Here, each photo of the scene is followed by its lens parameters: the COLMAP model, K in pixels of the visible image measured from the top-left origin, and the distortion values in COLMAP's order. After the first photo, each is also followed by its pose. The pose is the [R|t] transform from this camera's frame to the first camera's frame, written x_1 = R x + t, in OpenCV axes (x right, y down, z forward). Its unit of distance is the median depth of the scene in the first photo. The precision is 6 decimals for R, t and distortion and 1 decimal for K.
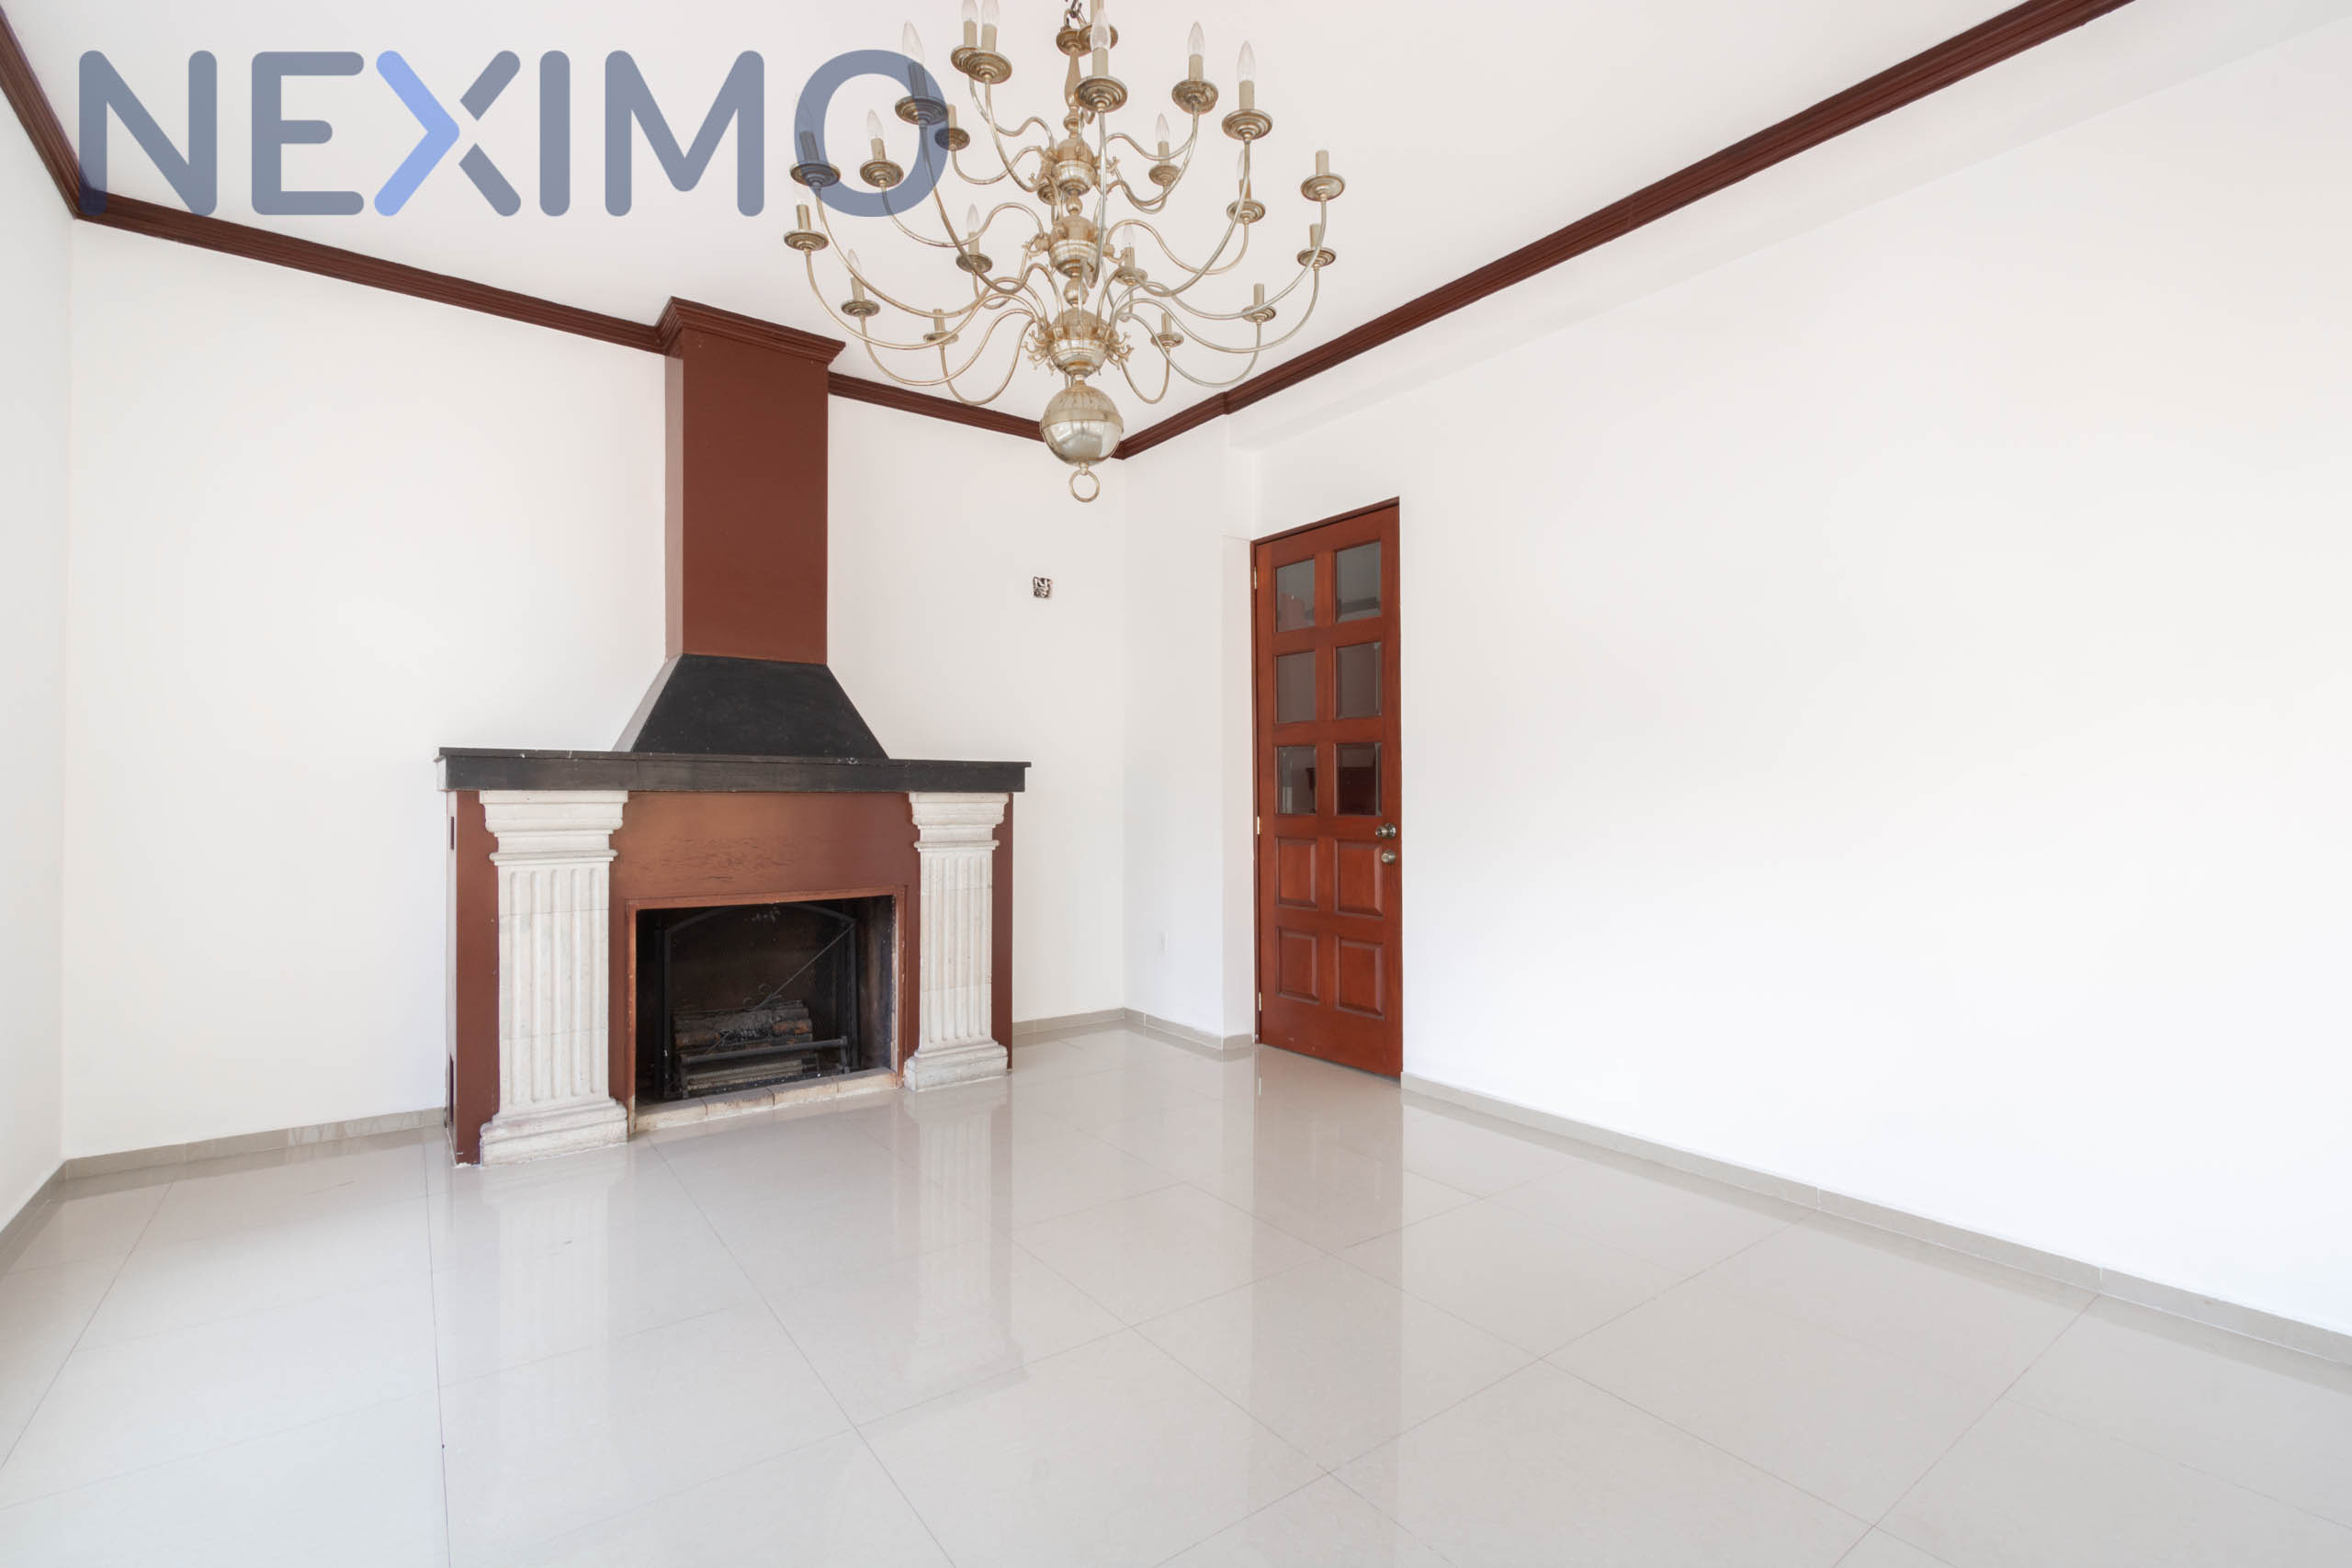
lens RADIAL K [[1048.2, 0, 1170.8], [0, 1048.2, 792.8], [0, 0, 1]] dist [0.018638, 0.000380]
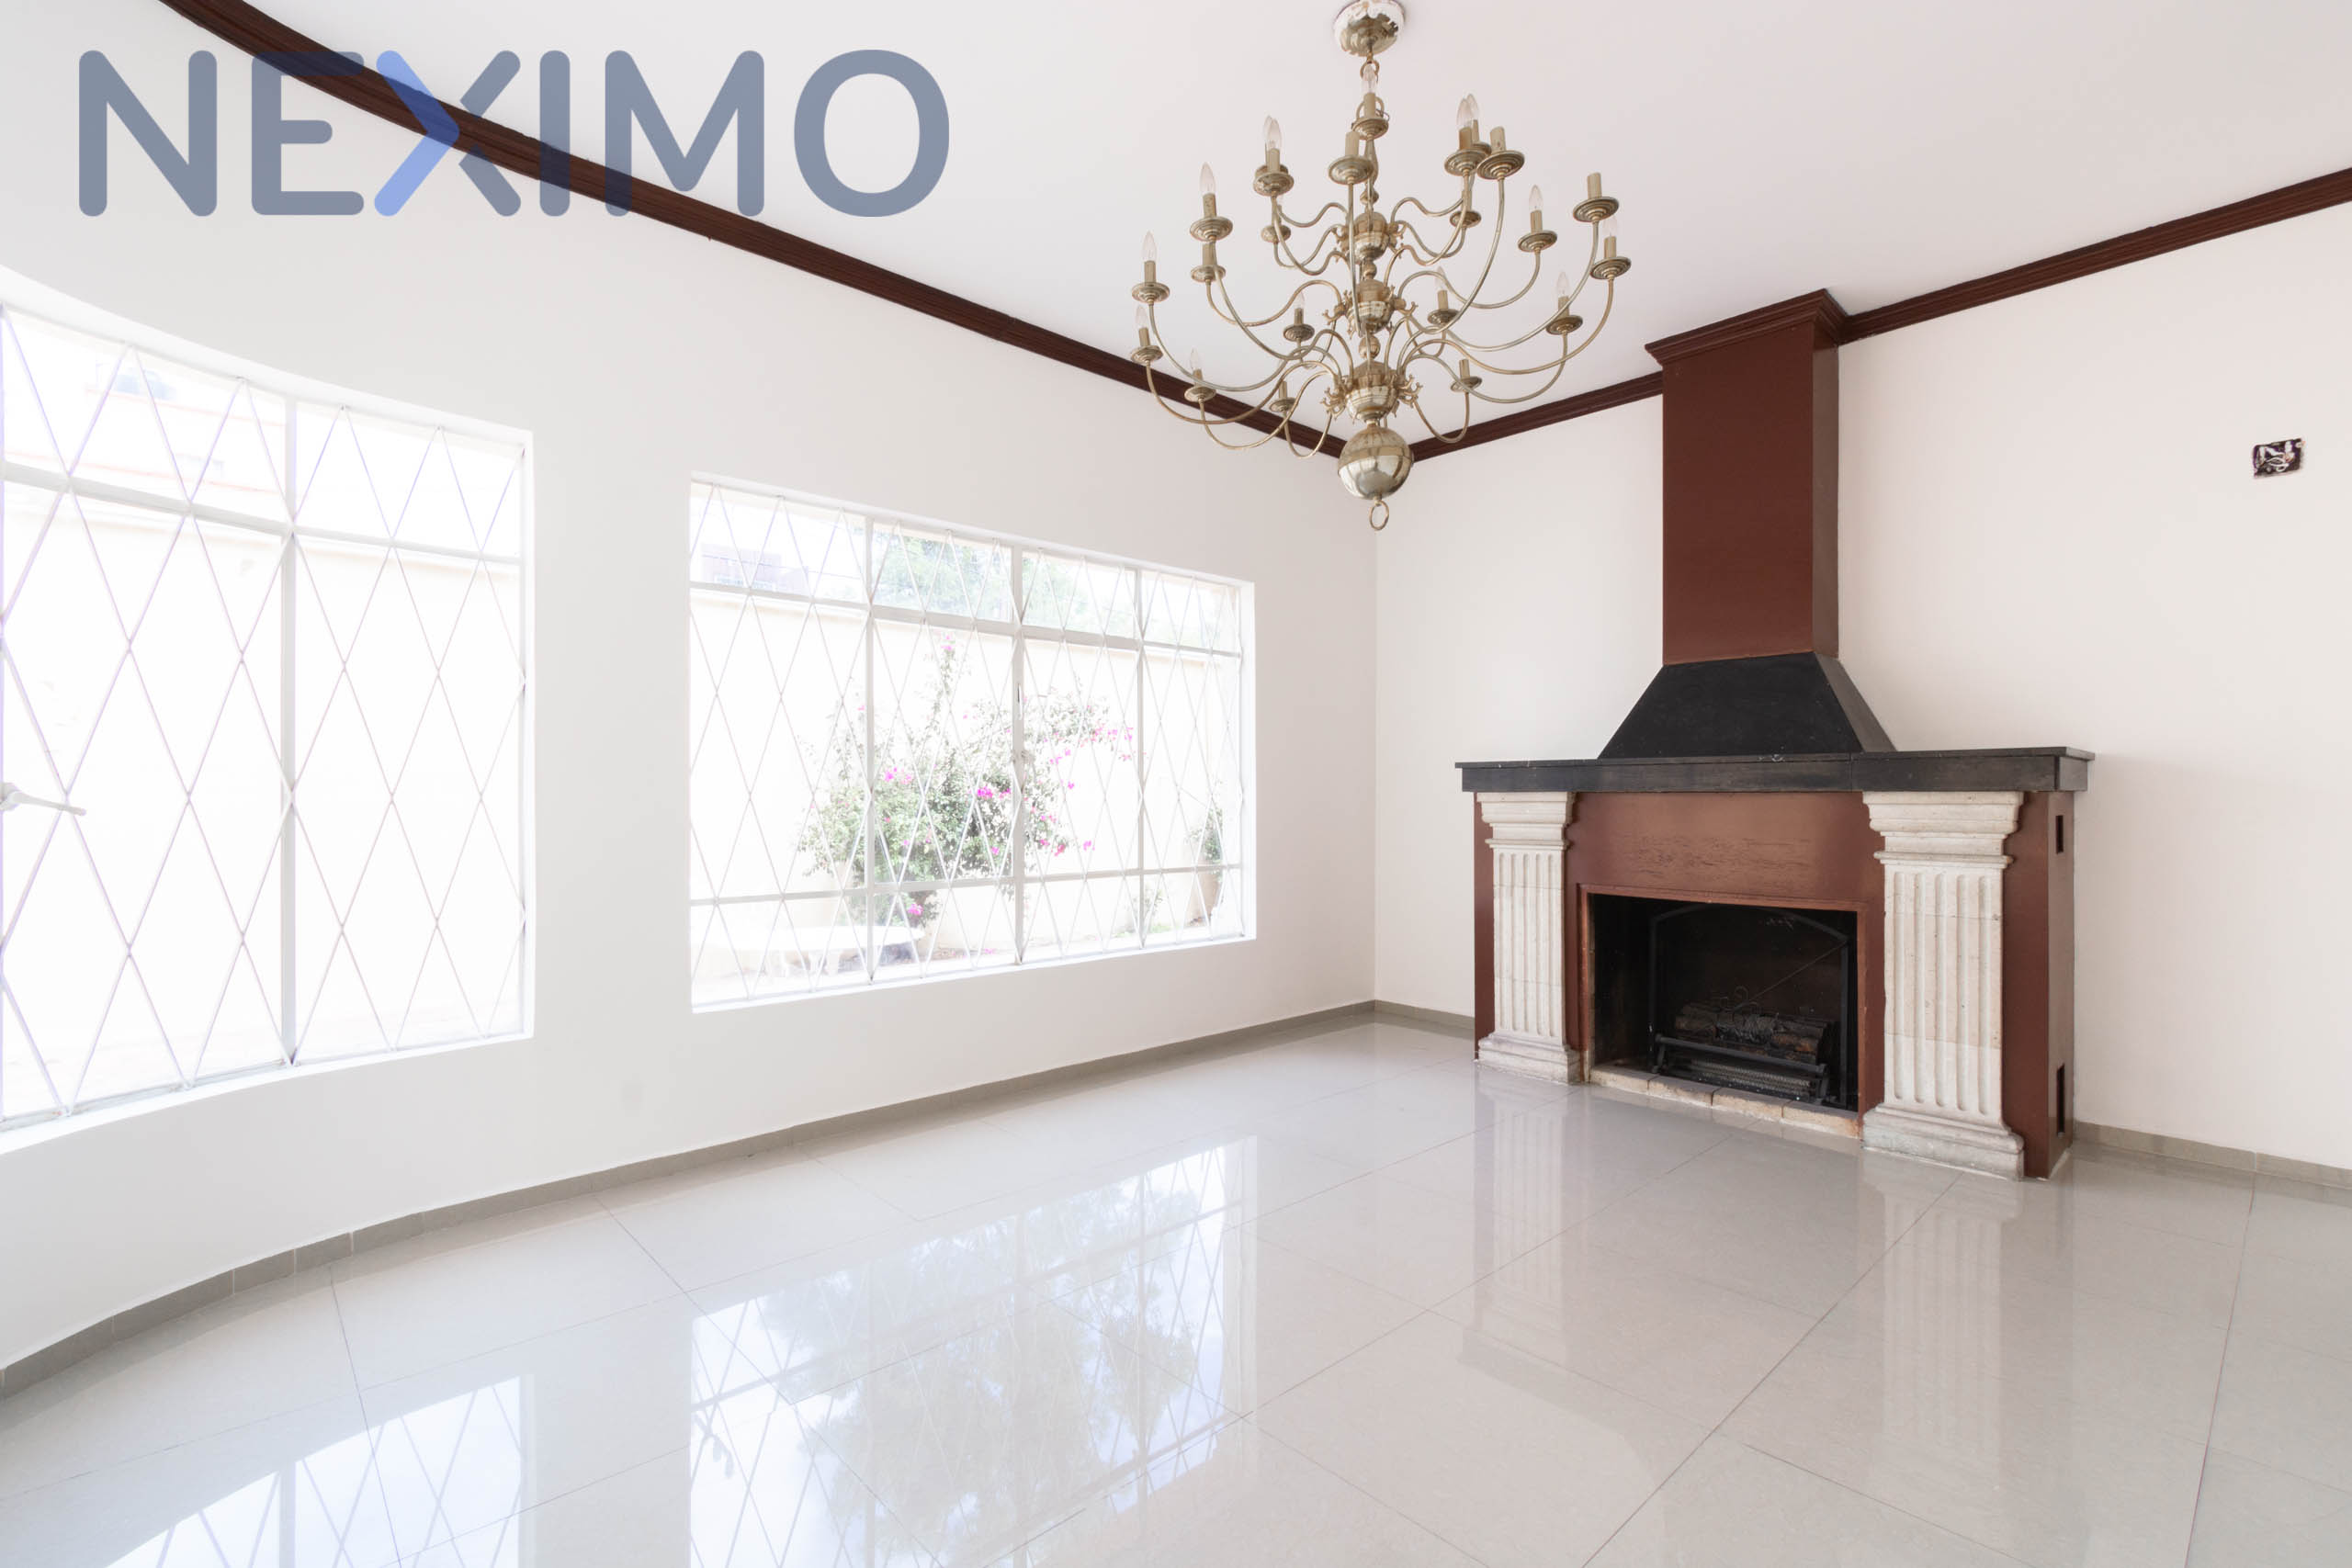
lens RADIAL K [[1048.2, 0, 1168.8], [0, 1048.2, 792.9], [0, 0, 1]] dist [0.018638, 0.000380]
pose [[0.120336, -0.003368, -0.992727, 0.522290], [0.003886, 0.999988, -0.002921, 0.000666], [0.992726, -0.003507, 0.120348, 0.341647]]
